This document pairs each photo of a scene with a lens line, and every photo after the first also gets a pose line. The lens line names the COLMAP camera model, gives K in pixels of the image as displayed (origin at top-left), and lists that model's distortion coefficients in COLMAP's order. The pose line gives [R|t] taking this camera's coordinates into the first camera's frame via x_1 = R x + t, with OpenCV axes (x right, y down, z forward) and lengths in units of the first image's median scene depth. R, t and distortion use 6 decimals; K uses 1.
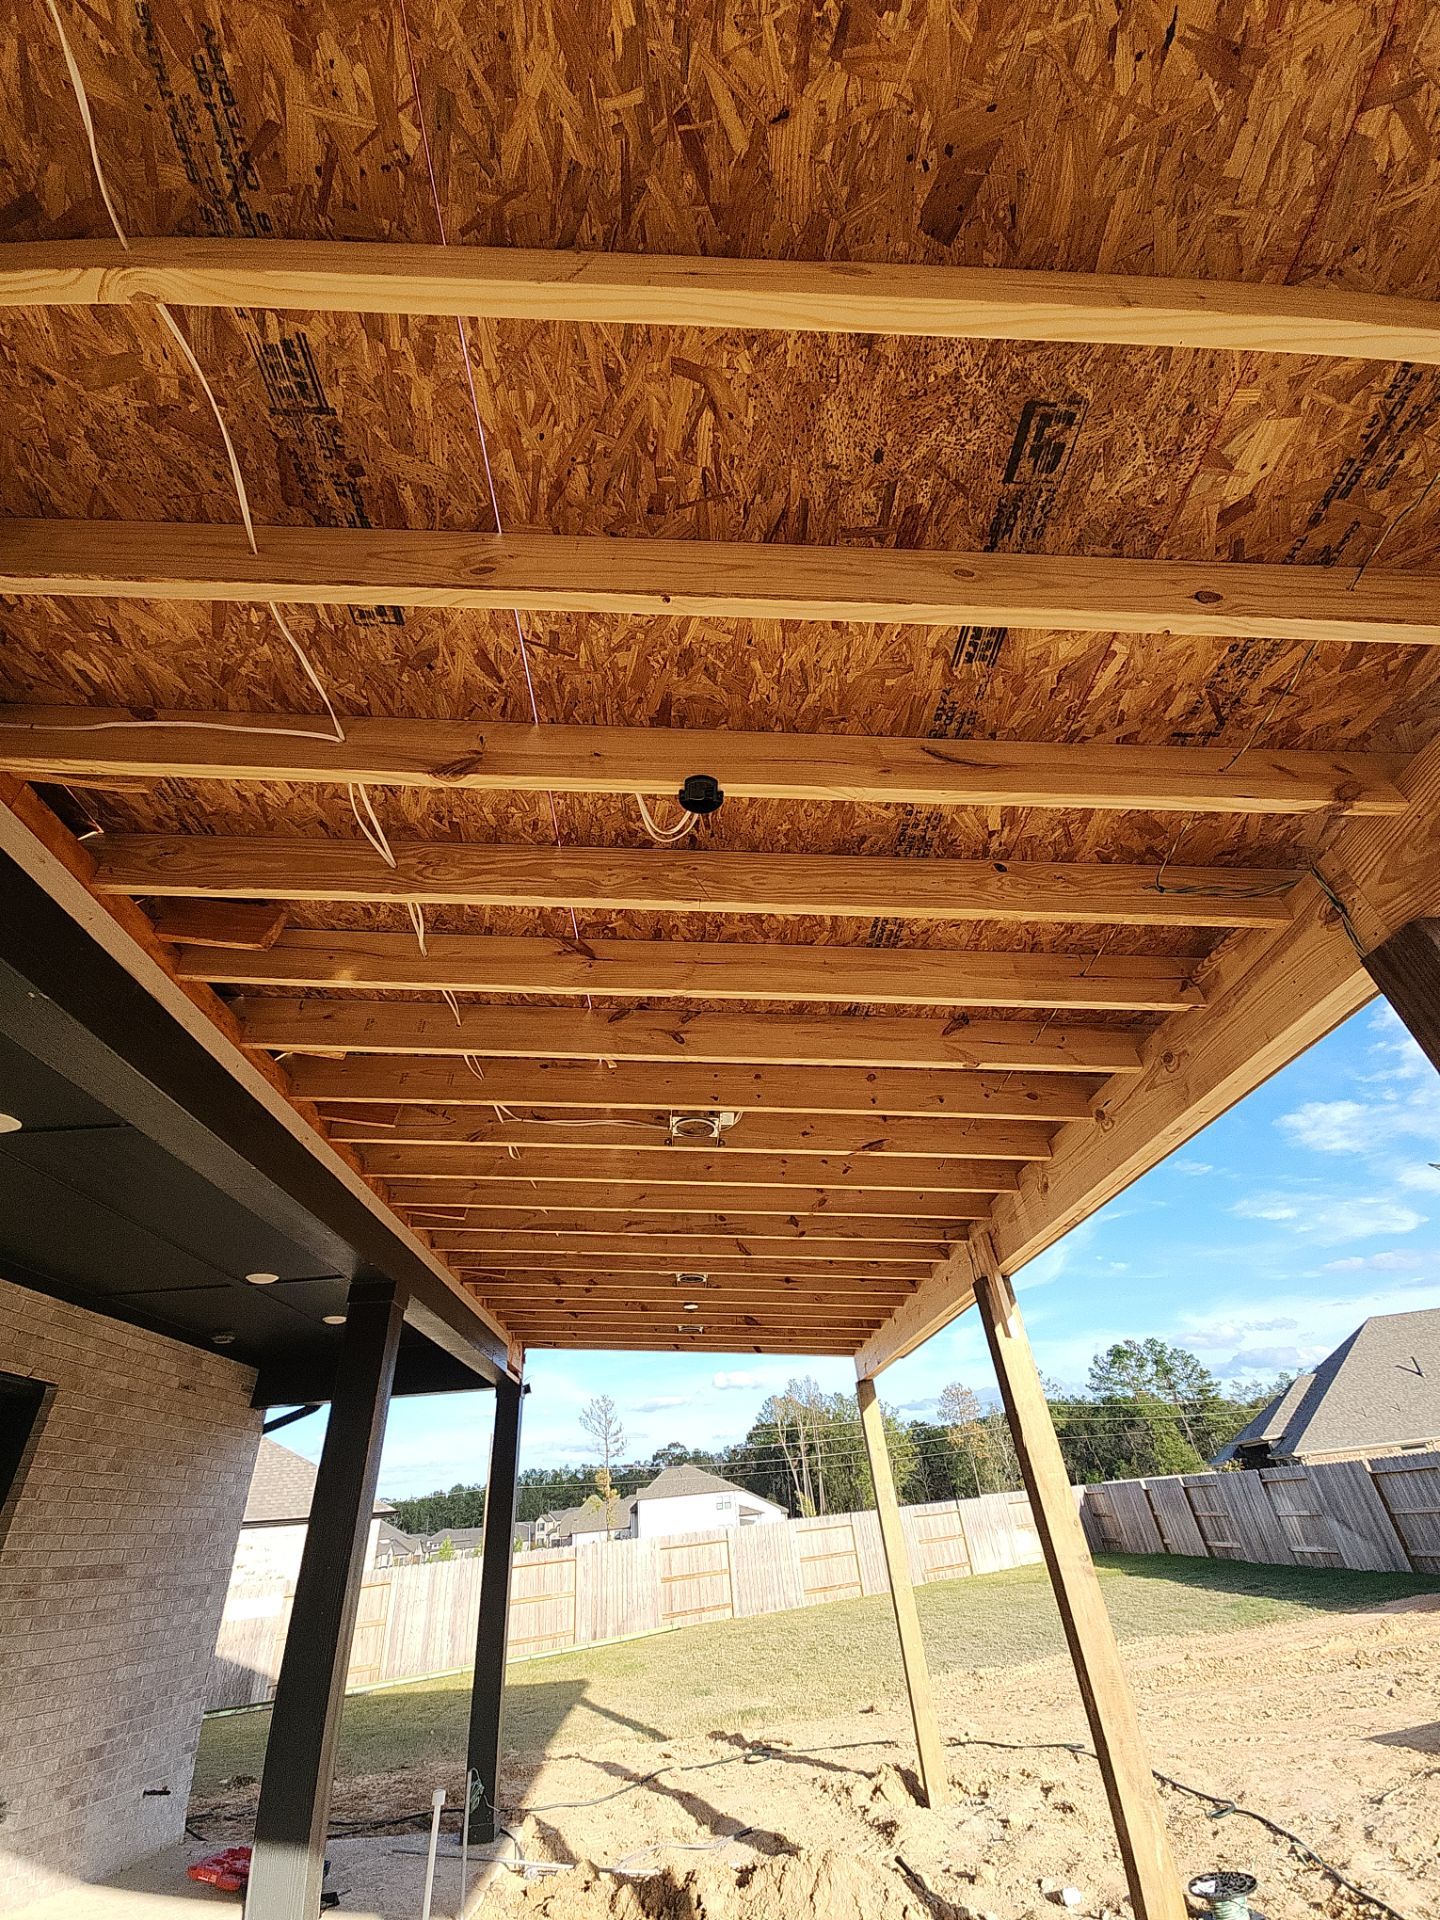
lens RADIAL K [[761.3, 0, 720.0], [0, 761.3, 960.0], [0, 0, 1]] dist [0.002006, -0.000038]
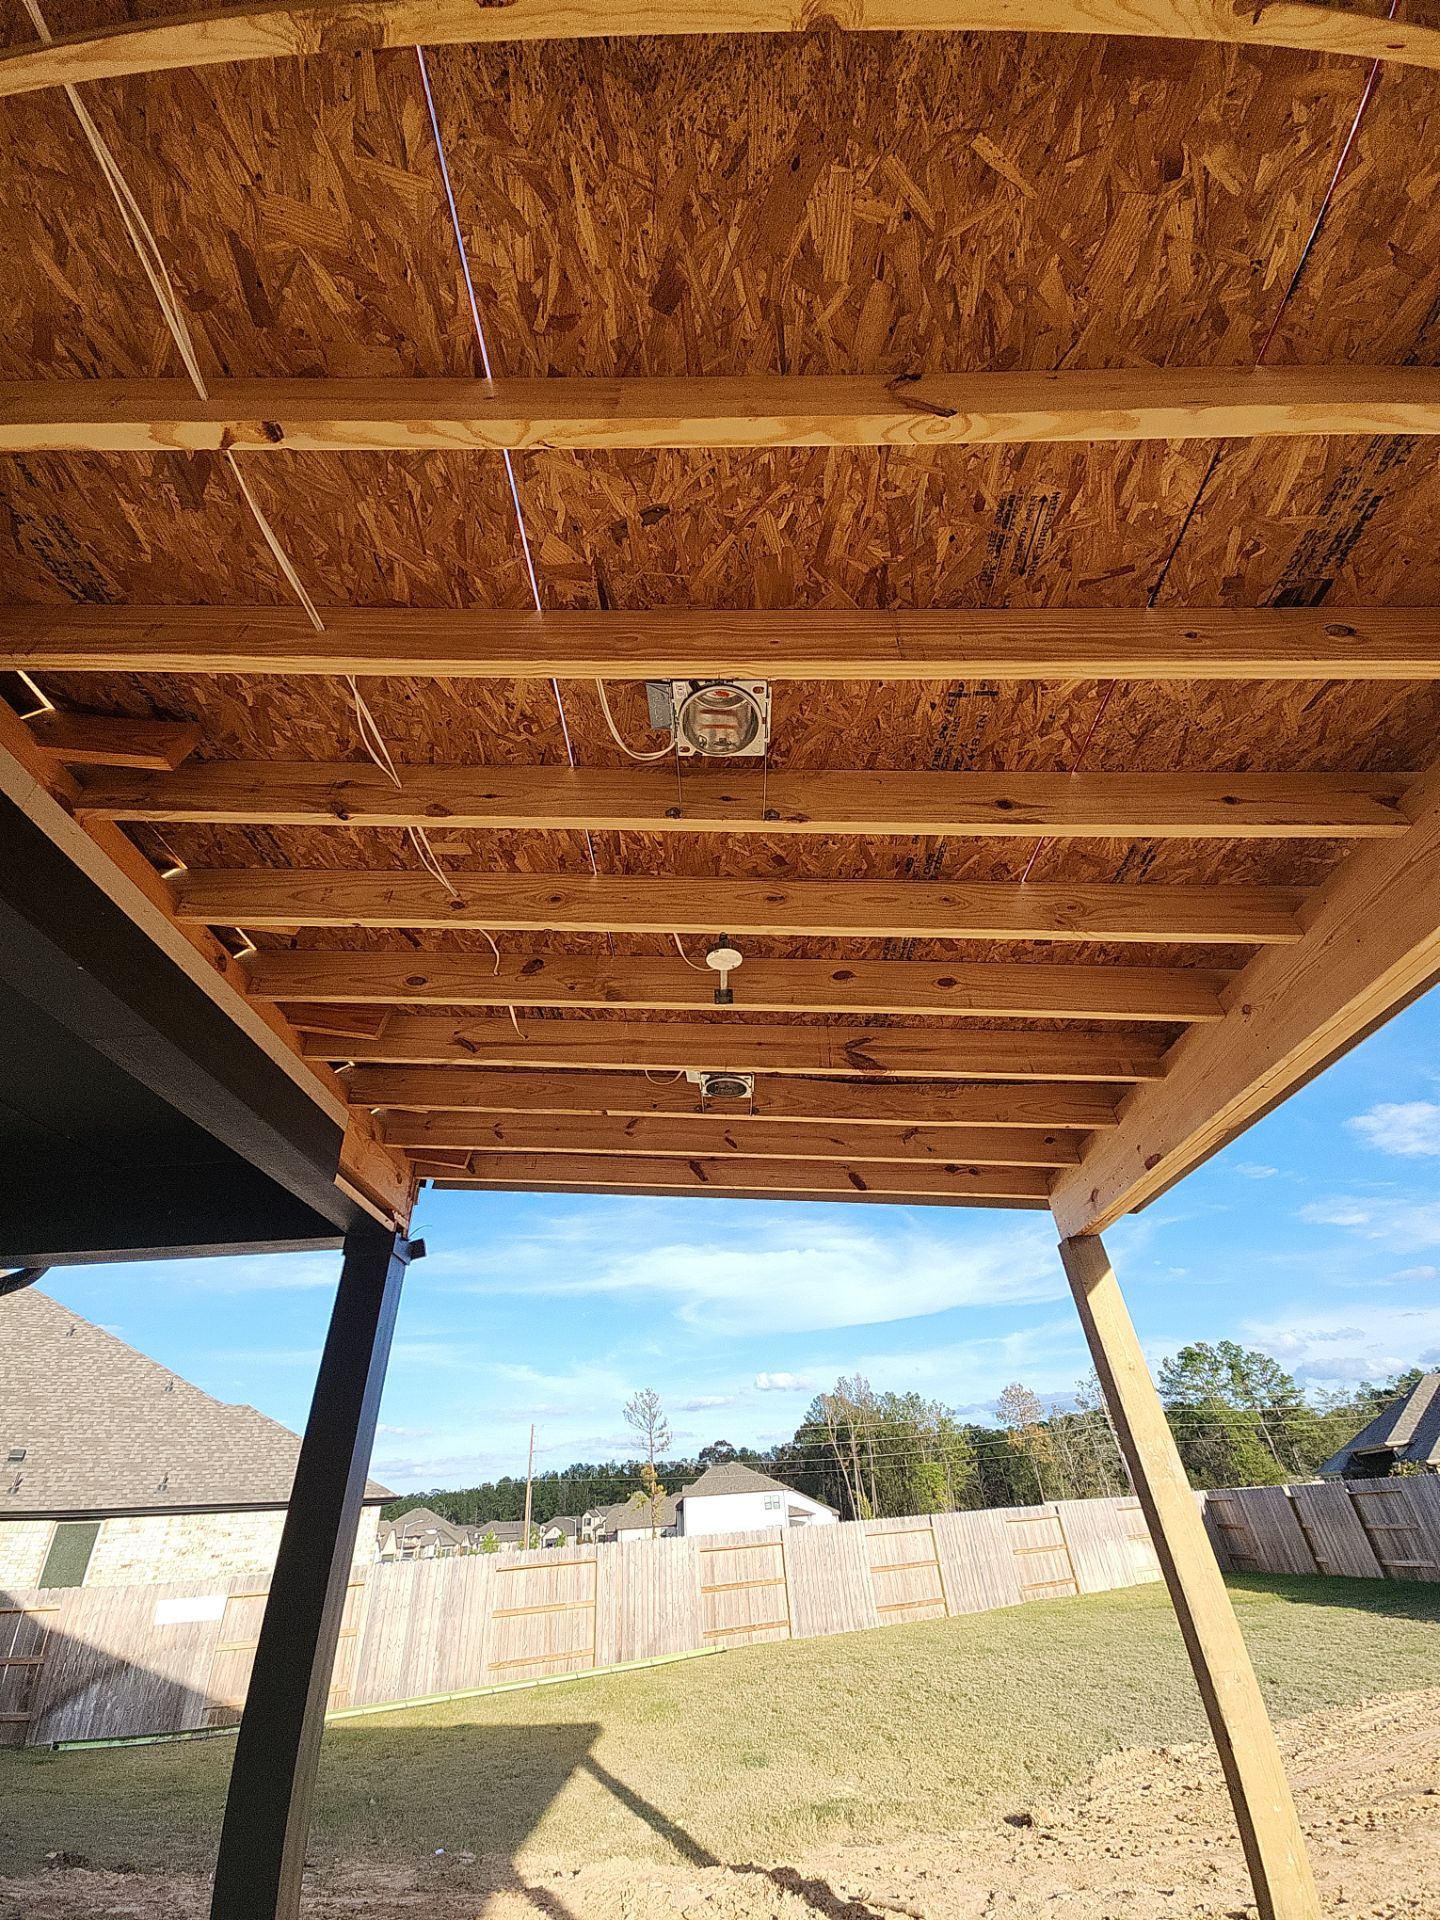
lens RADIAL K [[640.8, 0, 721.0], [0, 640.8, 1055.9], [0, 0, 1]] dist [0.014704, -0.008286]
pose [[0.998257, -0.013207, -0.057515, -0.005512], [0.013687, 0.999875, 0.007943, 0.138579], [0.057403, -0.008717, 0.998313, 0.185627]]
